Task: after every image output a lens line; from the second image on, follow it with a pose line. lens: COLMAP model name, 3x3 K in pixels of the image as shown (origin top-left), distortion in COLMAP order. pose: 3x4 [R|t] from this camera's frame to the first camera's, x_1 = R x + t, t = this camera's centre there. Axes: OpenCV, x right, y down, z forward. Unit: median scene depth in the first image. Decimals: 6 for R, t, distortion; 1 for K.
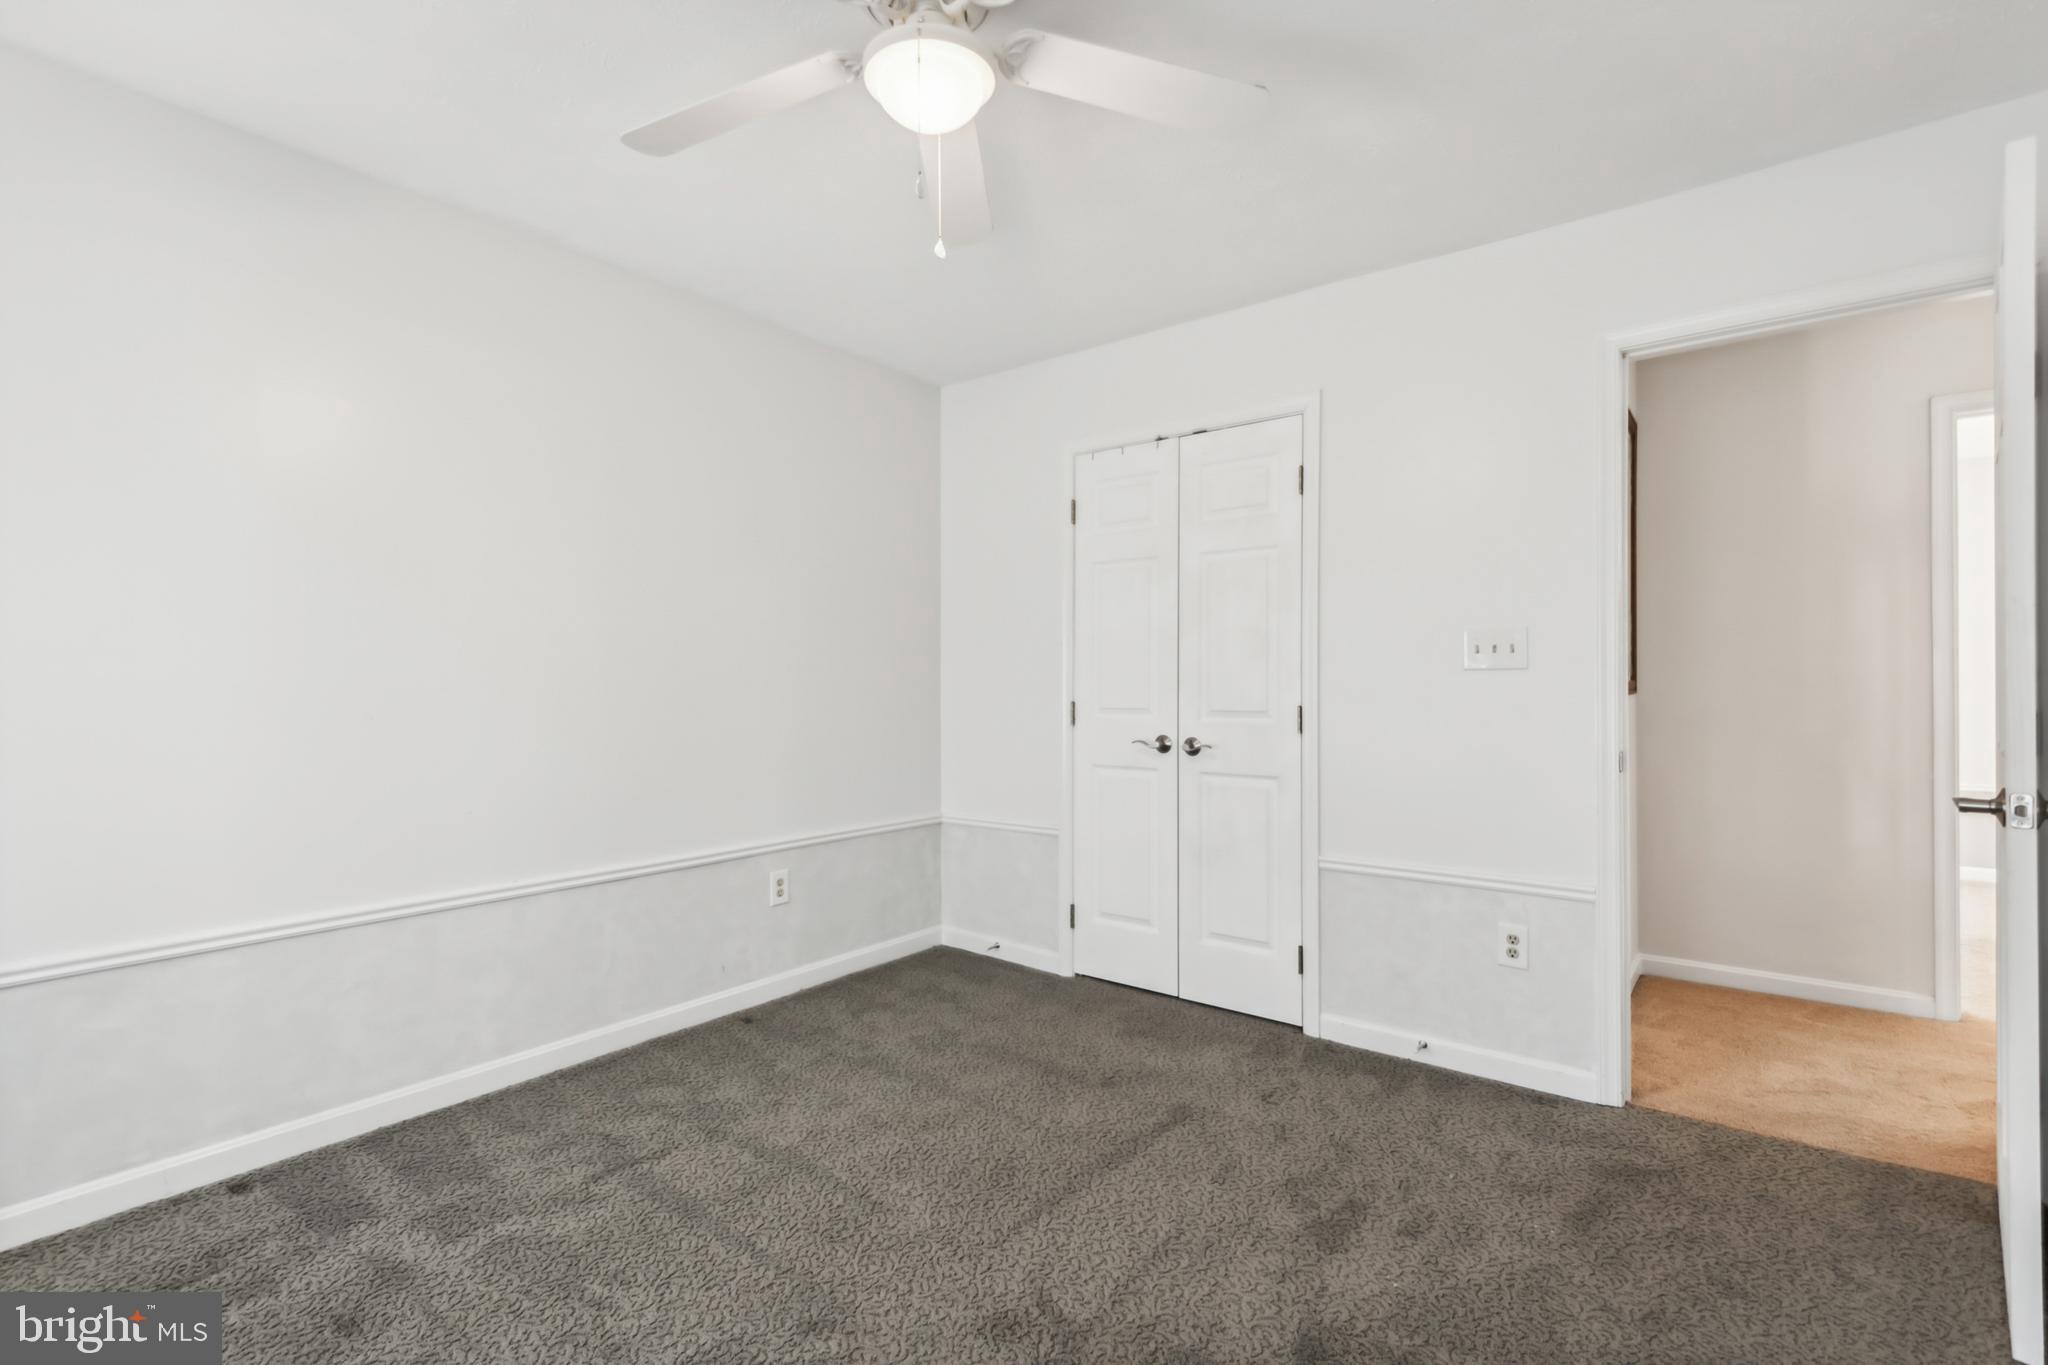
lens RADIAL K [[918.8, 0, 1012.4], [0, 918.8, 679.2], [0, 0, 1]] dist [0.035906, -0.022662]
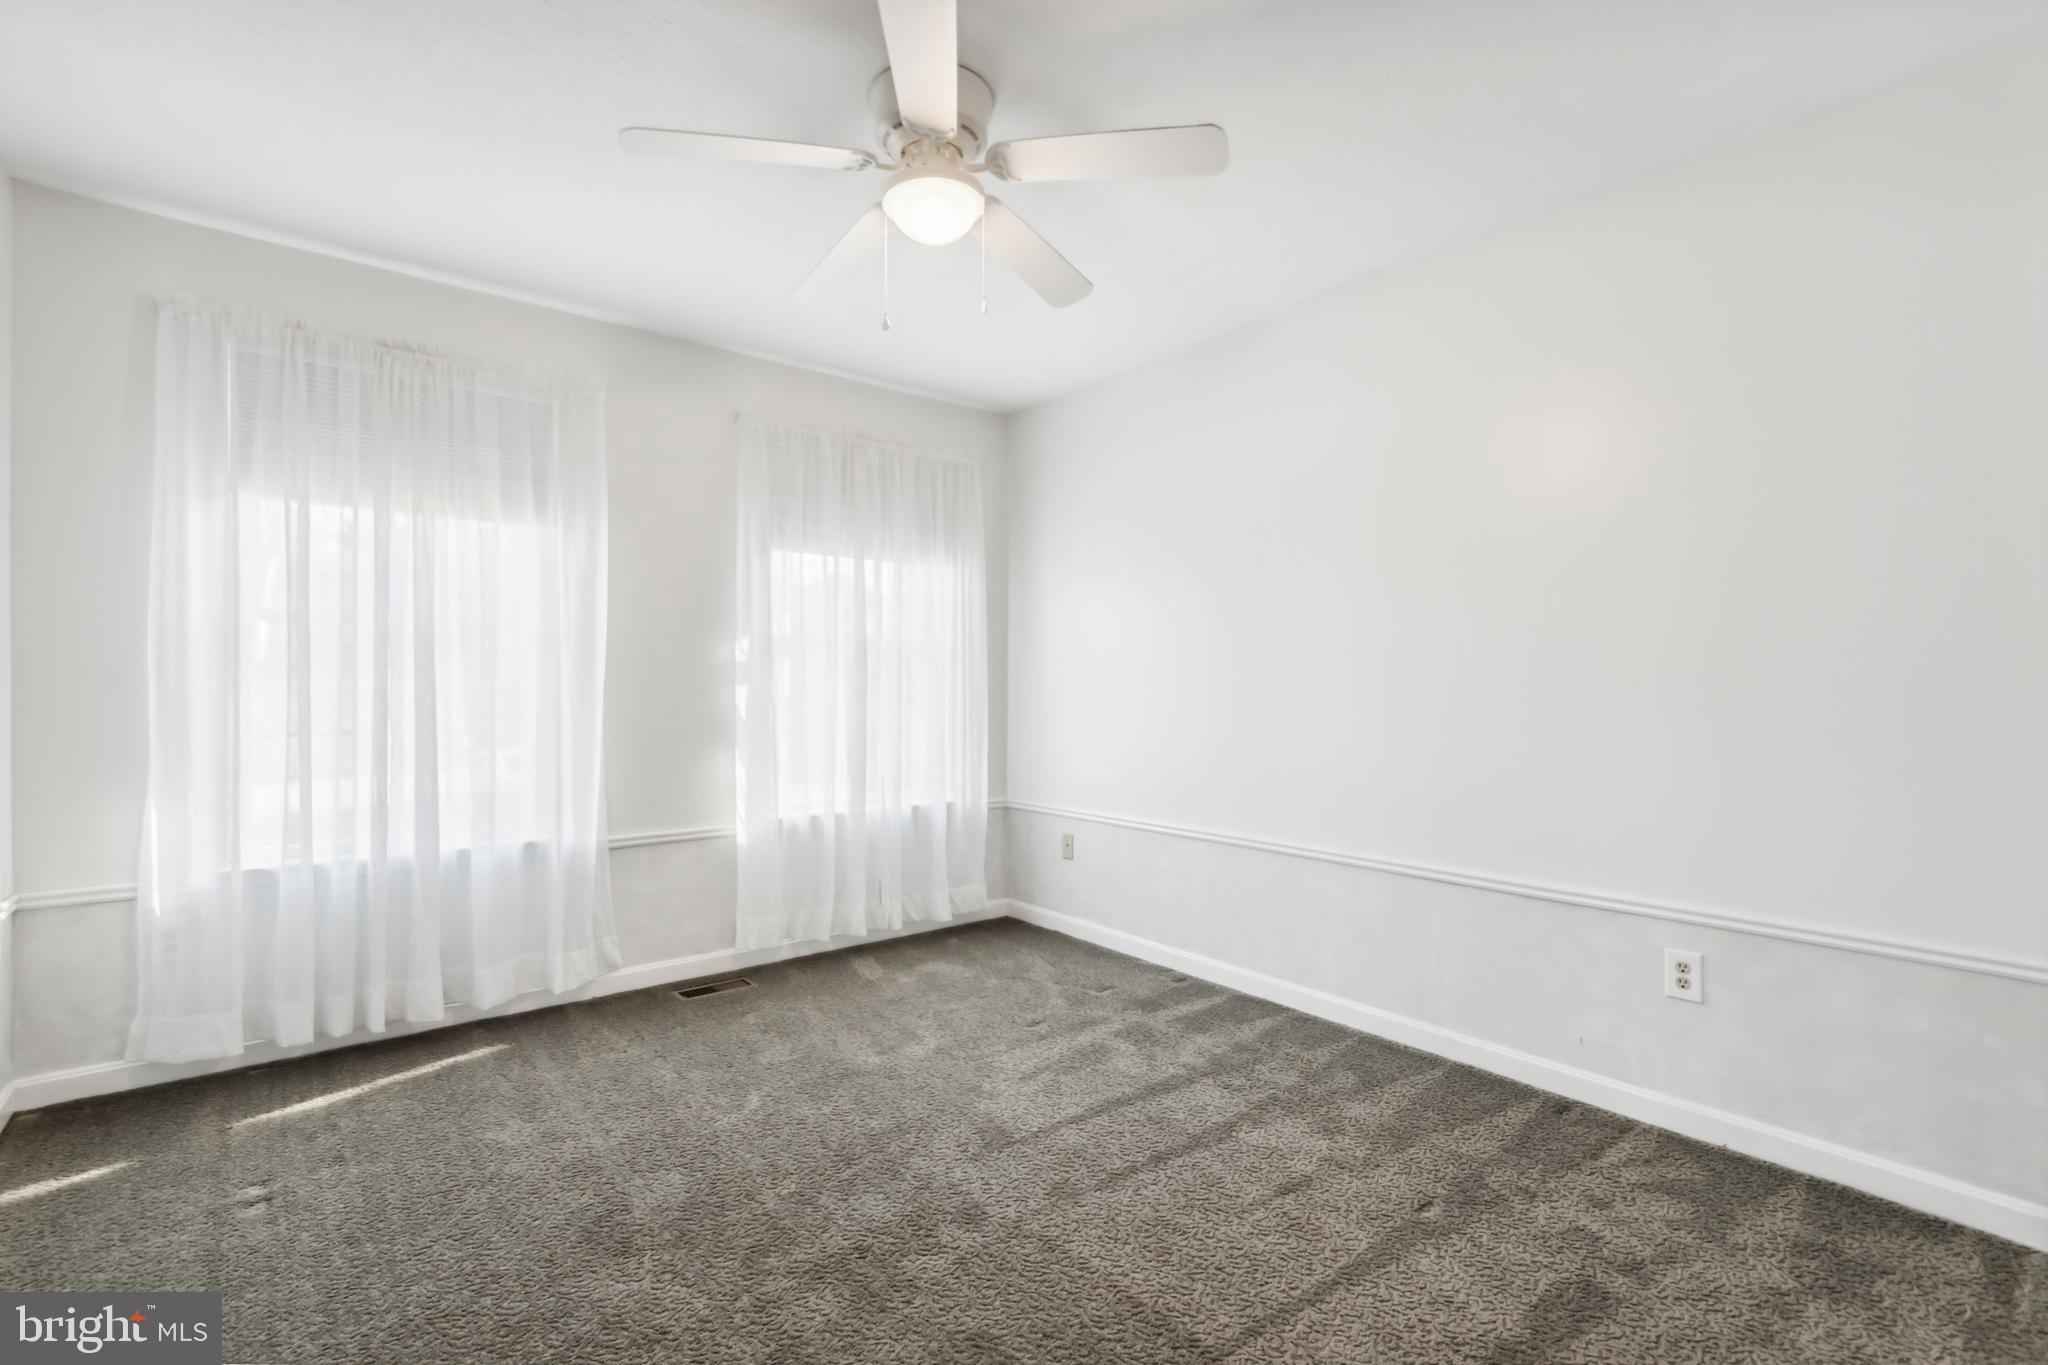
lens RADIAL K [[918.8, 0, 1012.4], [0, 918.8, 679.2], [0, 0, 1]] dist [0.035906, -0.022662]
pose [[-0.233673, -0.007755, -0.972284, 0.595674], [0.007916, 0.999920, -0.009878, 0.008213], [0.972283, -0.010005, -0.233593, 0.741207]]
